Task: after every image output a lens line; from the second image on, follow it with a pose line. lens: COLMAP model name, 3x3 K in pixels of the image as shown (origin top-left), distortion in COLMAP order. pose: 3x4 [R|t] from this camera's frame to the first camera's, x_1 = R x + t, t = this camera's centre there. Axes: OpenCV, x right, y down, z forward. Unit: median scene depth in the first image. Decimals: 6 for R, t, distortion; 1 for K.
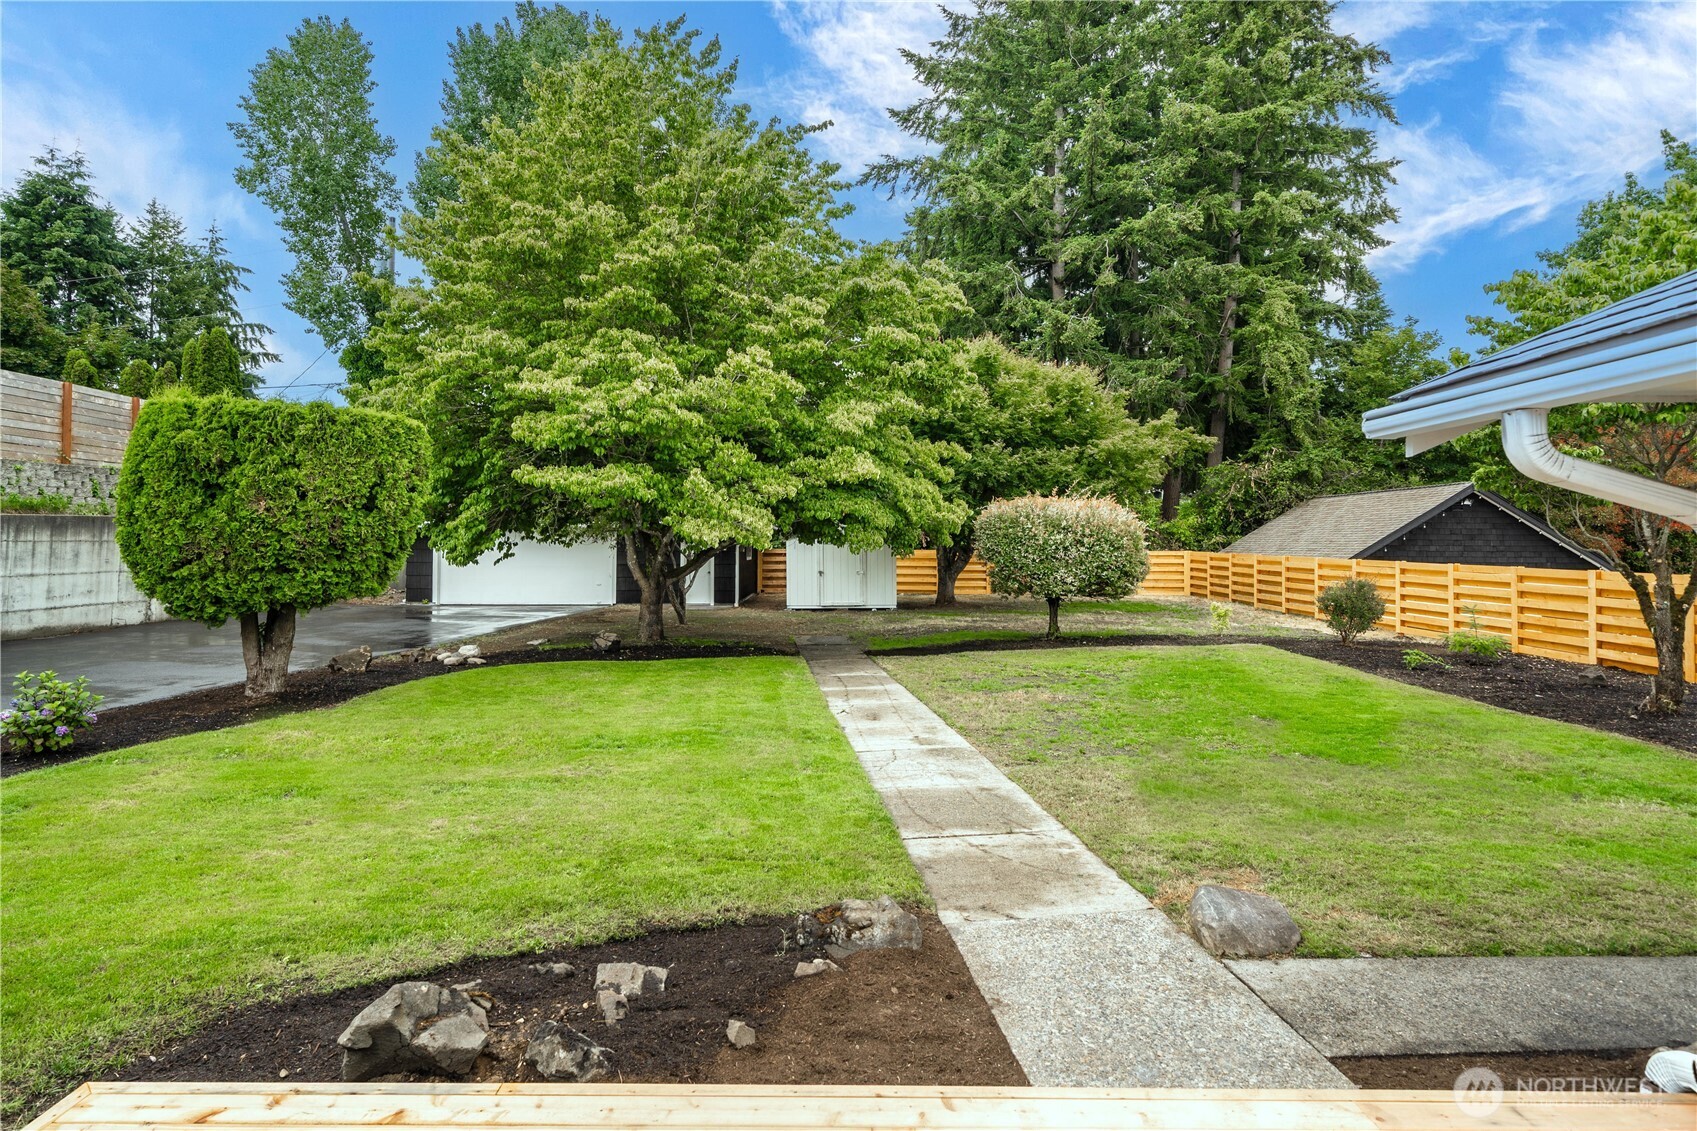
lens RADIAL K [[925.2, 0, 839.6], [0, 925.2, 522.6], [0, 0, 1]] dist [0.000482, -0.000205]
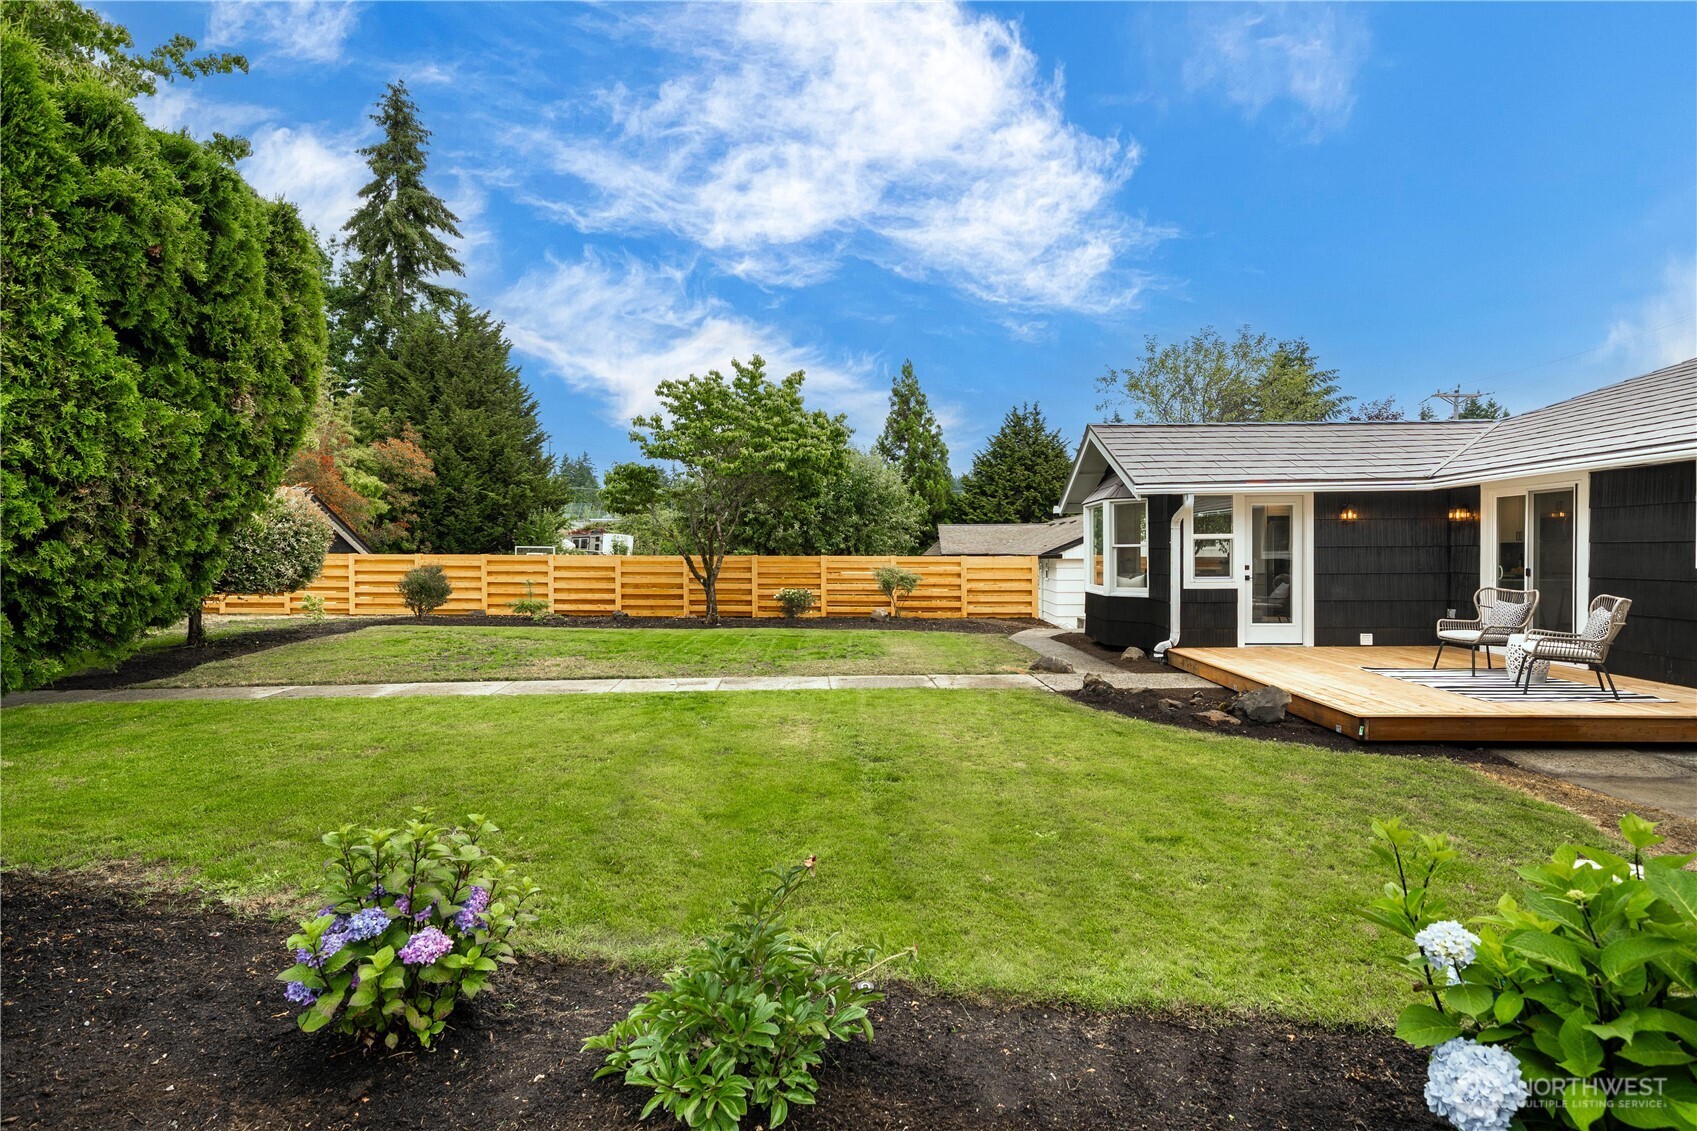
lens RADIAL K [[855.8, 0, 848.5], [0, 855.8, 565.5], [0, 0, 1]] dist [-0.004907, -0.000580]
pose [[0.058563, -0.023368, 0.998010, -0.358662], [-0.017867, 0.999541, 0.024452, 0.015023], [-0.998124, -0.019263, 0.058118, 0.245087]]
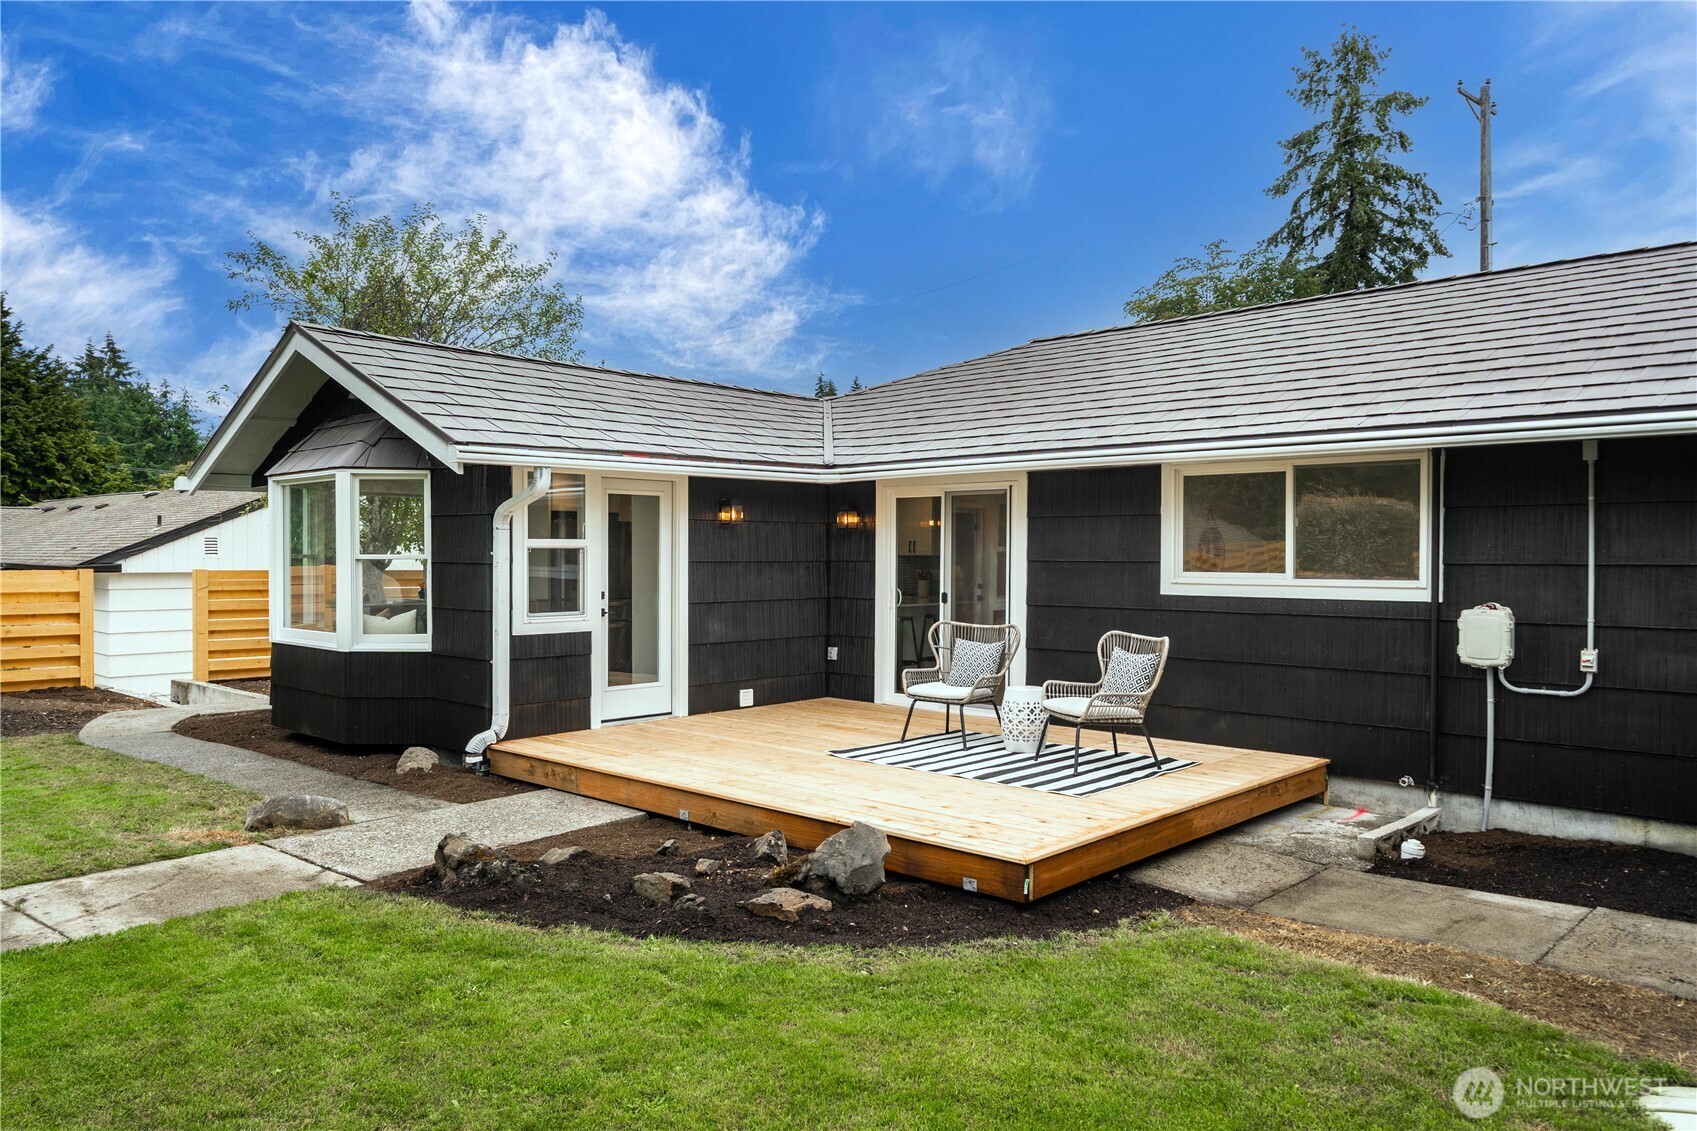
lens RADIAL K [[1147.2, 0, 815.1], [0, 1147.2, 589.4], [0, 0, 1]] dist [0.002352, -0.002673]
pose [[-0.723643, -0.031187, 0.689469, -0.197927], [-0.025630, 0.999504, 0.018311, 0.013005], [-0.689698, -0.004420, -0.724084, 0.279209]]
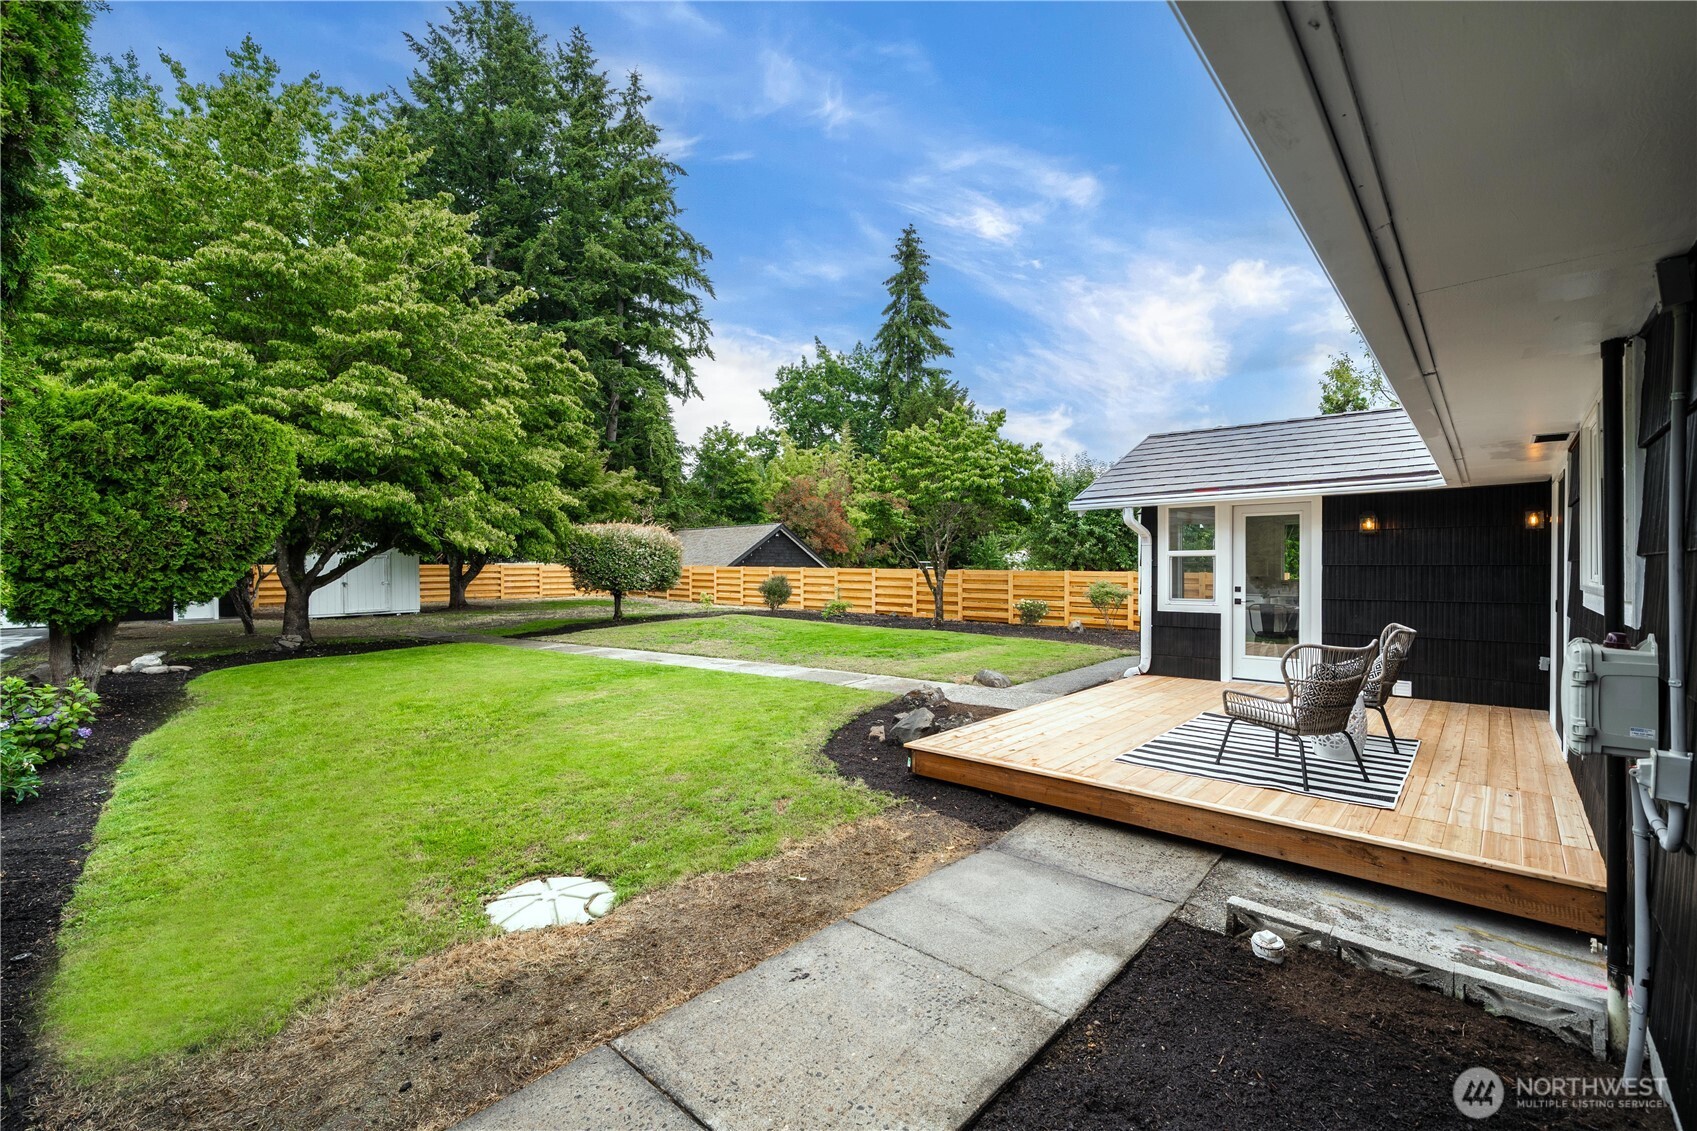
lens RADIAL K [[715.3, 0, 848.5], [0, 715.3, 565.5], [0, 0, 1]] dist [-0.001959, -0.000227]
pose [[0.670189, -0.006903, 0.742158, -0.250893], [-0.011292, 0.999746, 0.019496, 0.008546], [-0.742105, -0.021446, 0.669941, -0.022592]]
